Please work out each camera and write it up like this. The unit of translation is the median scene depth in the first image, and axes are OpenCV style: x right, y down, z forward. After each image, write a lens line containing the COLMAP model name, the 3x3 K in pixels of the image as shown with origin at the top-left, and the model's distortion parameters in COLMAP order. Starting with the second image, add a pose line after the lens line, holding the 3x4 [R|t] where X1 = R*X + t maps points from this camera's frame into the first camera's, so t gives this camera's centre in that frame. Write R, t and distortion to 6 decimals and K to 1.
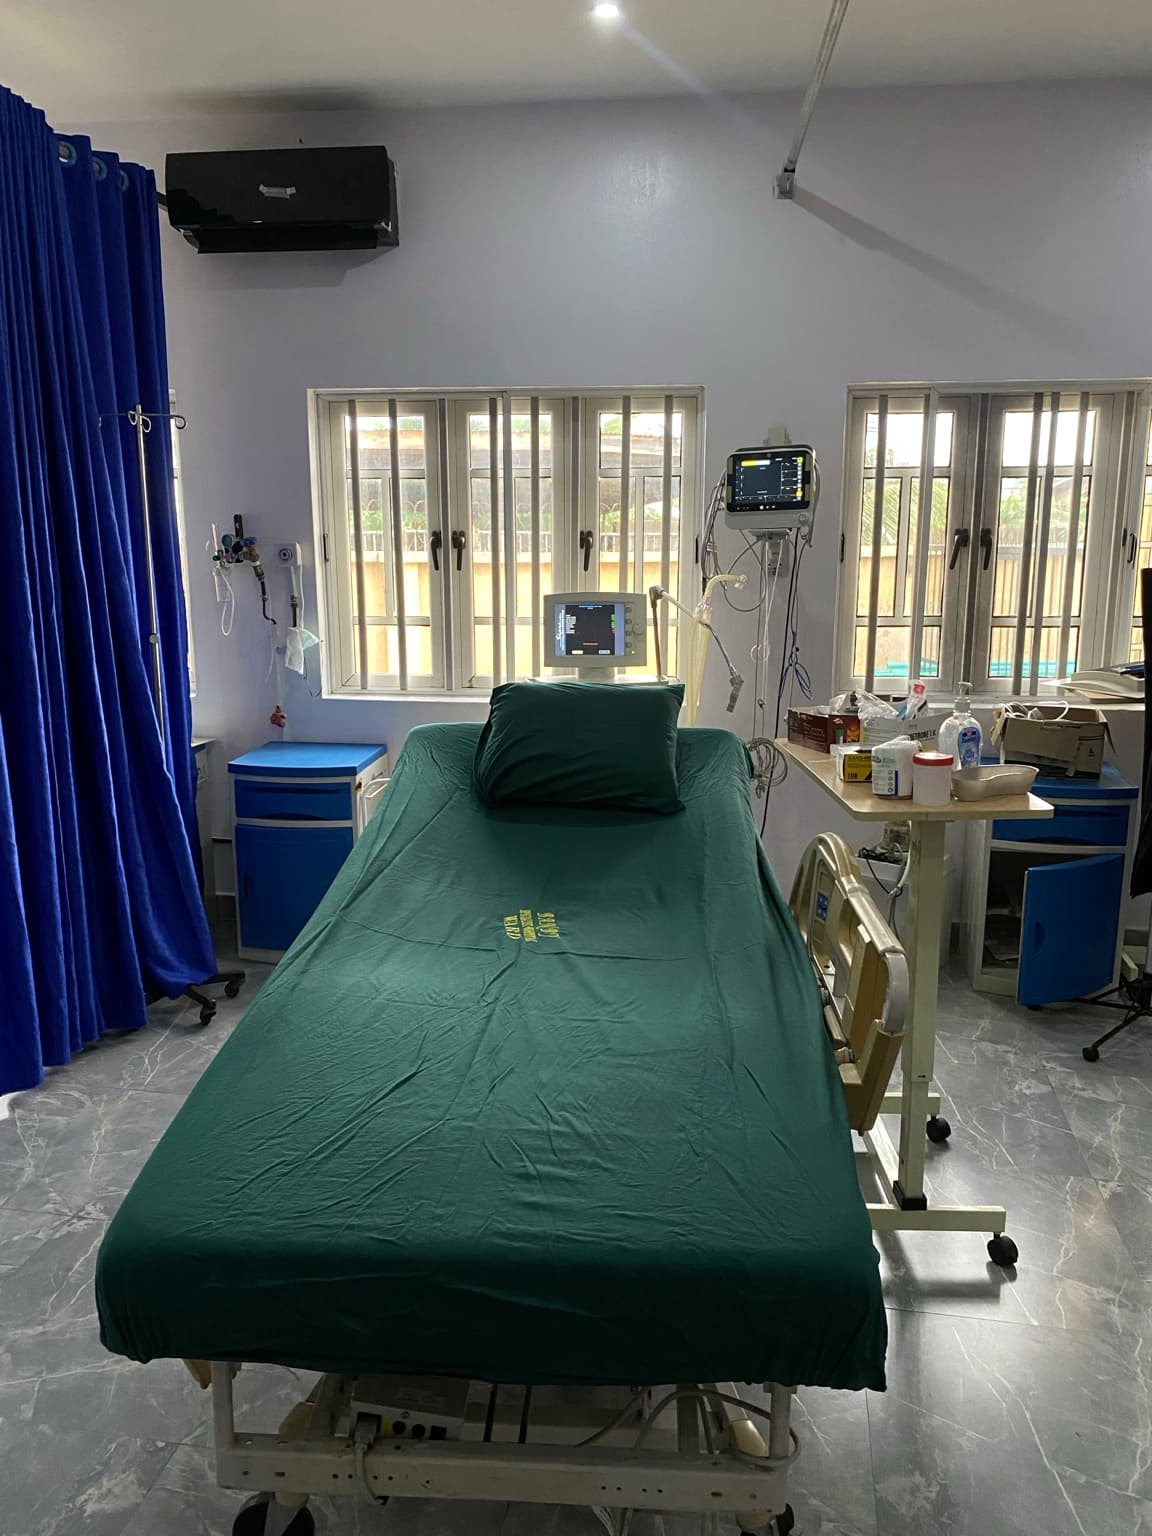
lens RADIAL K [[1221.5, 0, 574.2], [0, 1221.5, 770.1], [0, 0, 1]] dist [0.002288, 0.007521]
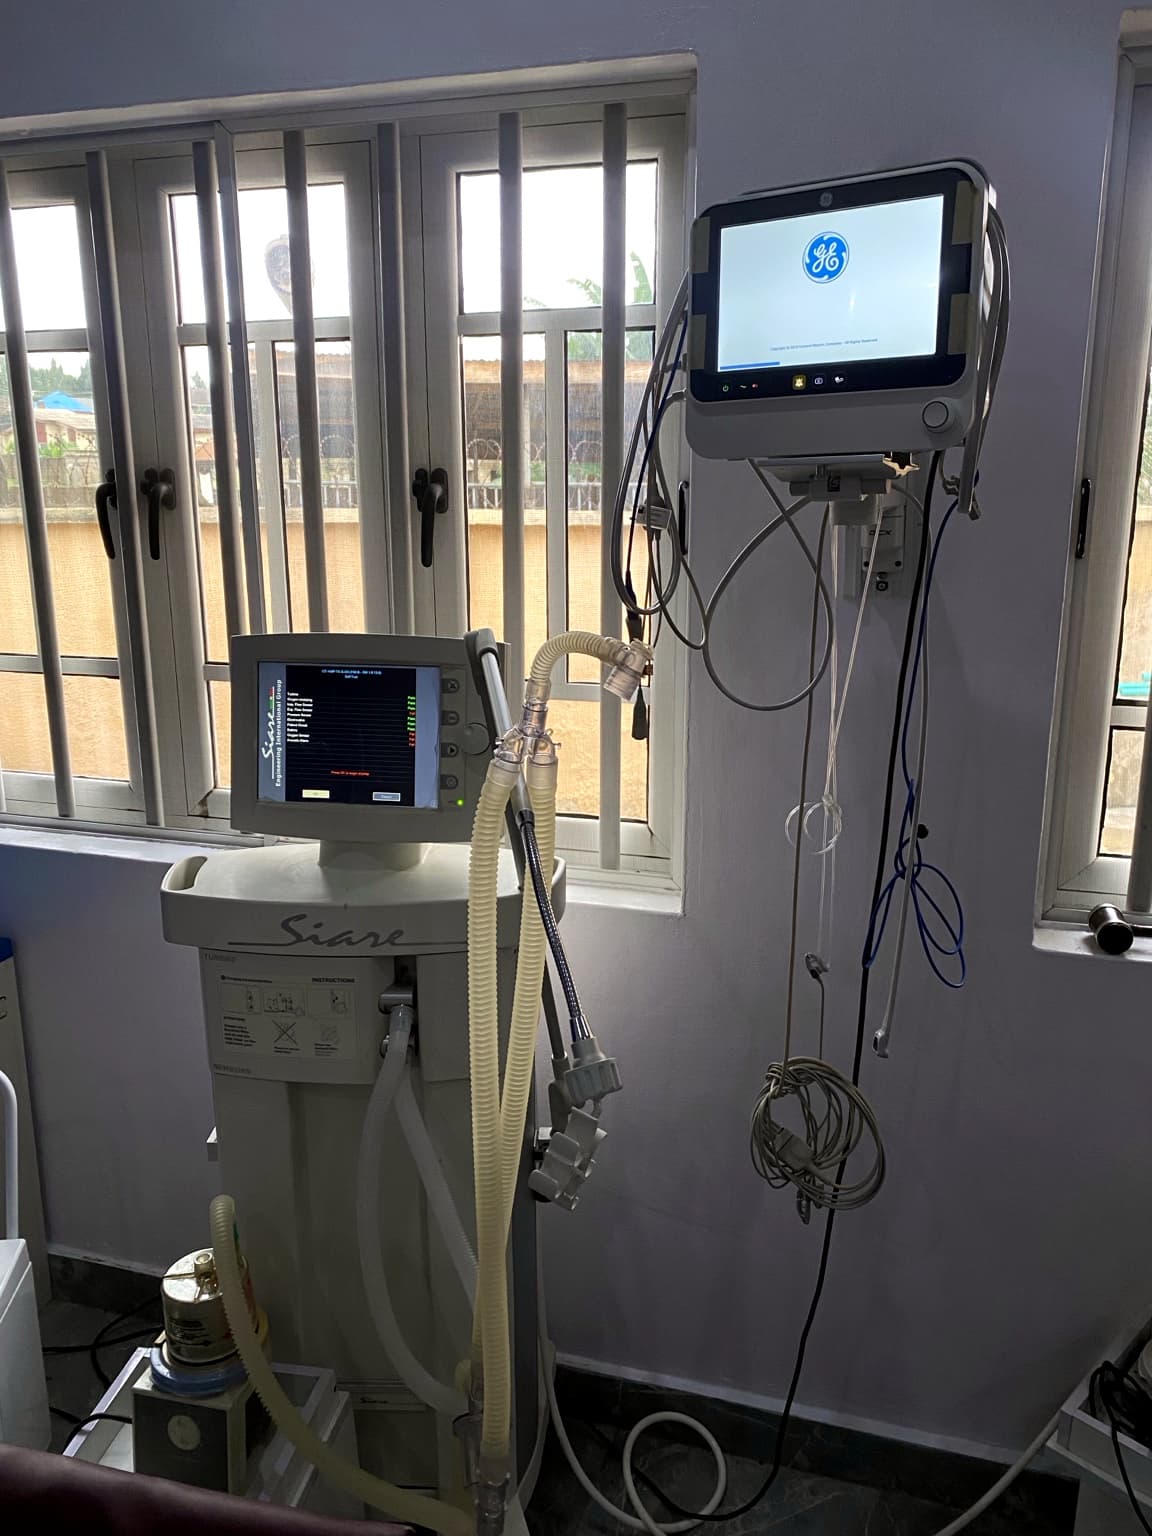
lens RADIAL K [[1250.8, 0, 567.3], [0, 1250.8, 725.2], [0, 0, 1]] dist [0.012789, 0.001351]
pose [[0.986176, 0.034668, -0.162034, 0.138386], [-0.034481, 0.999397, 0.003967, -0.121332], [0.162074, 0.001675, 0.986777, 0.637587]]
